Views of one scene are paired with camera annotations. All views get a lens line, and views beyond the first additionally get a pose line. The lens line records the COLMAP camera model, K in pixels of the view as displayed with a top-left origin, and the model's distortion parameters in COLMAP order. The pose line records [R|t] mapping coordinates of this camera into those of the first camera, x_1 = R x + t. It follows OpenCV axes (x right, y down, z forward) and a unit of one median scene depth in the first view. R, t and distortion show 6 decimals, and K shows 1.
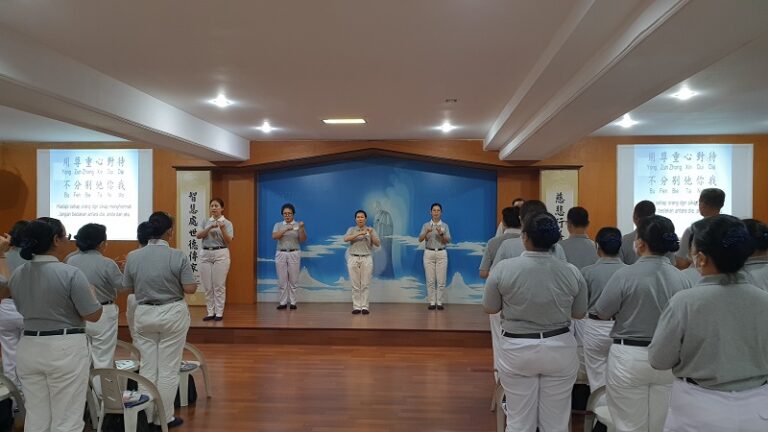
lens RADIAL K [[587.8, 0, 384.0], [0, 587.8, 216.0], [0, 0, 1]] dist [0.065082, -0.122064]
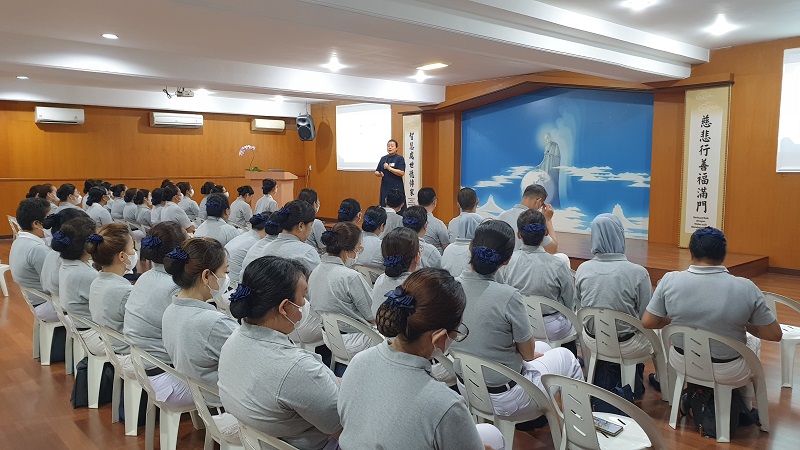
lens RADIAL K [[607.9, 0, 400.0], [0, 607.9, 225.0], [0, 0, 1]] dist [0.083512, -0.286687]
pose [[0.718154, 0.063416, -0.692988, 0.565590], [0.019677, 0.993590, 0.111315, 0.011254], [0.695606, -0.093577, 0.712303, 0.045653]]
